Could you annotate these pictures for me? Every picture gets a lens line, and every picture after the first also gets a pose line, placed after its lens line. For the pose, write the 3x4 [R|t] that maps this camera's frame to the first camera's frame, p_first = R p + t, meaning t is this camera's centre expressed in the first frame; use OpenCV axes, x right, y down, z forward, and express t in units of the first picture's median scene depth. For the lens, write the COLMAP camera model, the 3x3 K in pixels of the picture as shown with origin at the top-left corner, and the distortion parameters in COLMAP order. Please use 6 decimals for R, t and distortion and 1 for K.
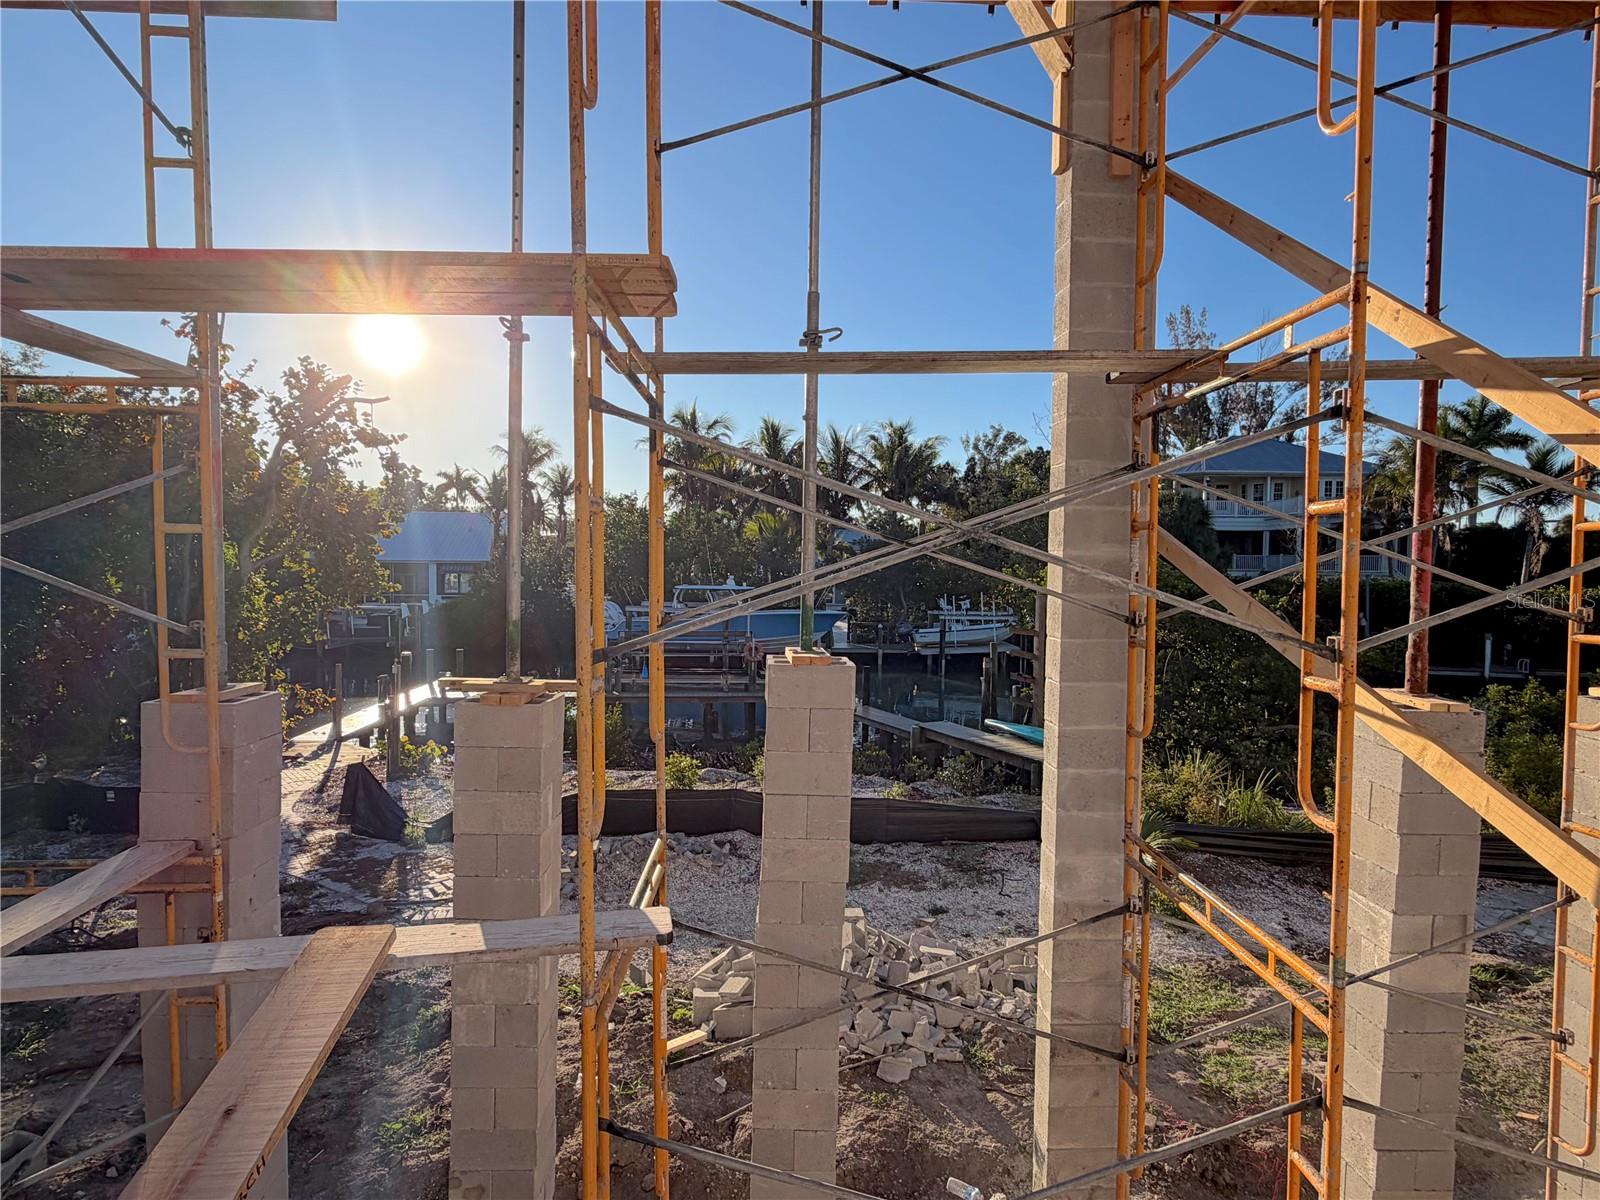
lens RADIAL K [[866.9, 0, 791.5], [0, 866.9, 602.0], [0, 0, 1]] dist [0.001056, 0.000268]
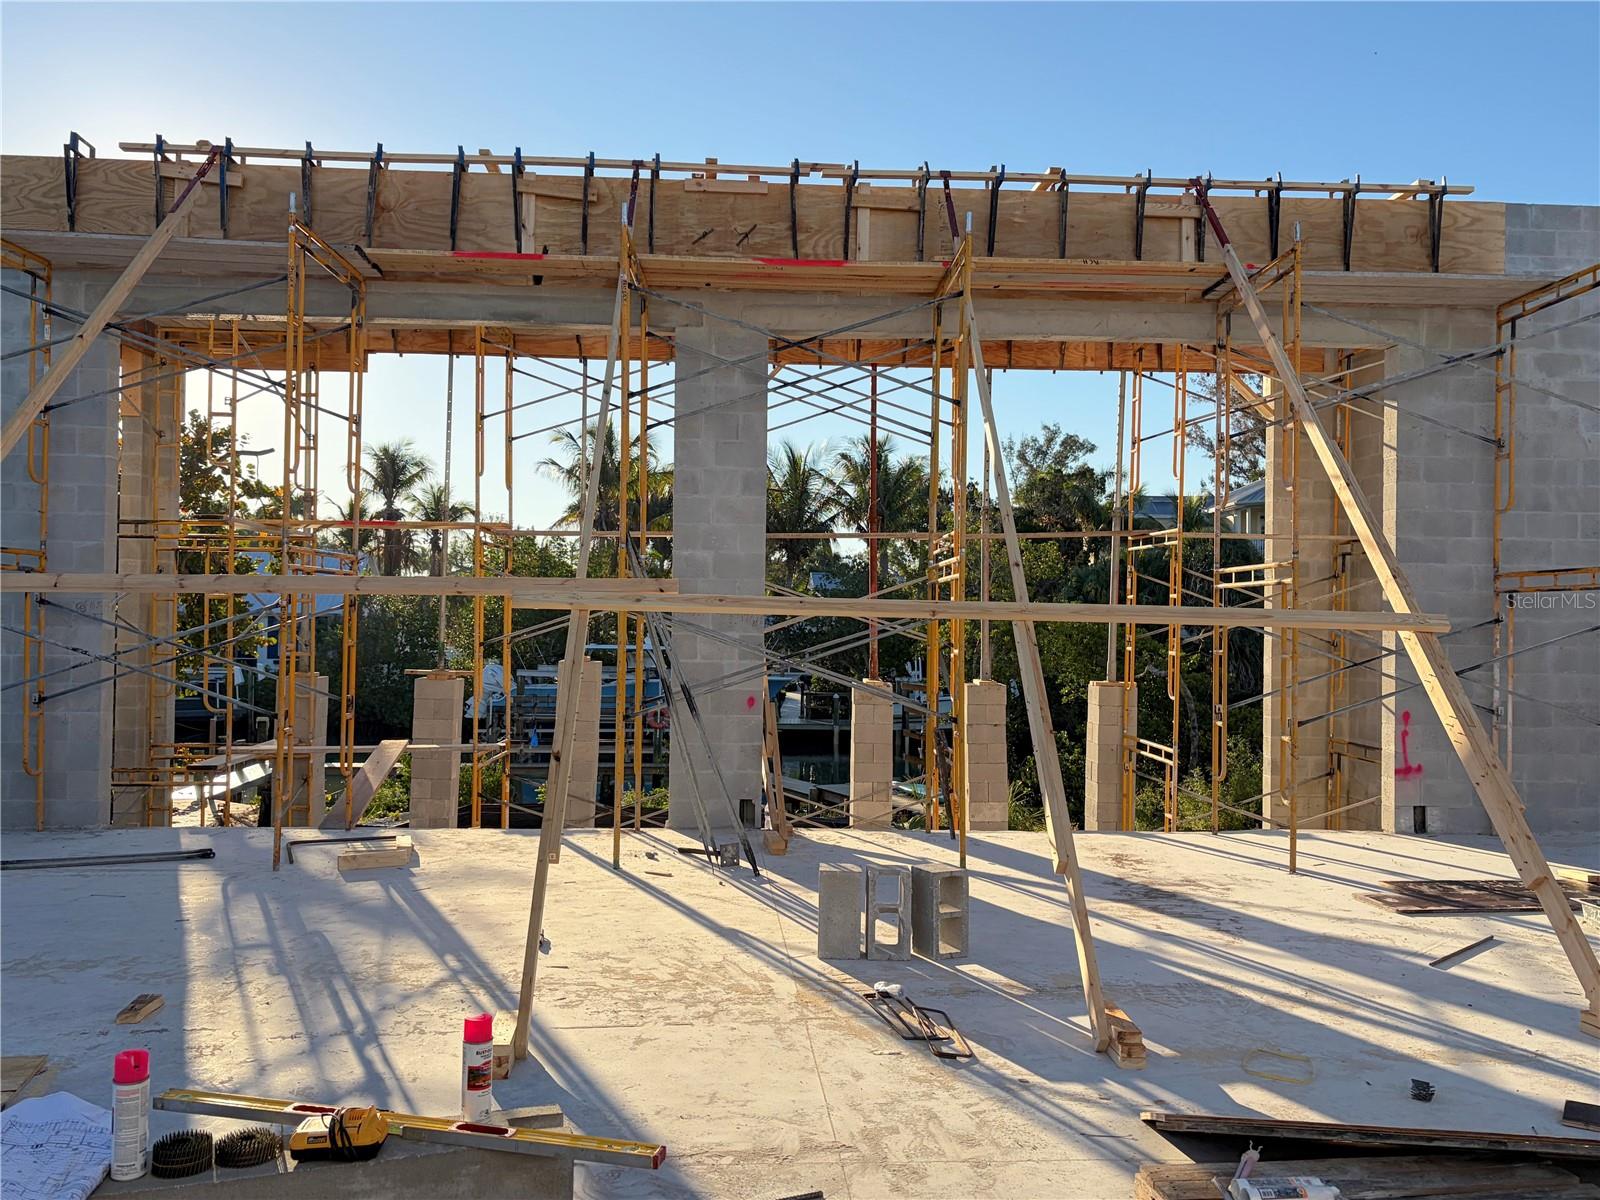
lens RADIAL K [[1329.9, 0, 792.3], [0, 1329.9, 599.1], [0, 0, 1]] dist [0.054017, -0.049811]
pose [[0.999967, 0.003671, 0.007241, 0.483745], [-0.003236, 0.998242, -0.059182, 0.098718], [-0.007446, 0.059157, 0.998221, -2.136765]]
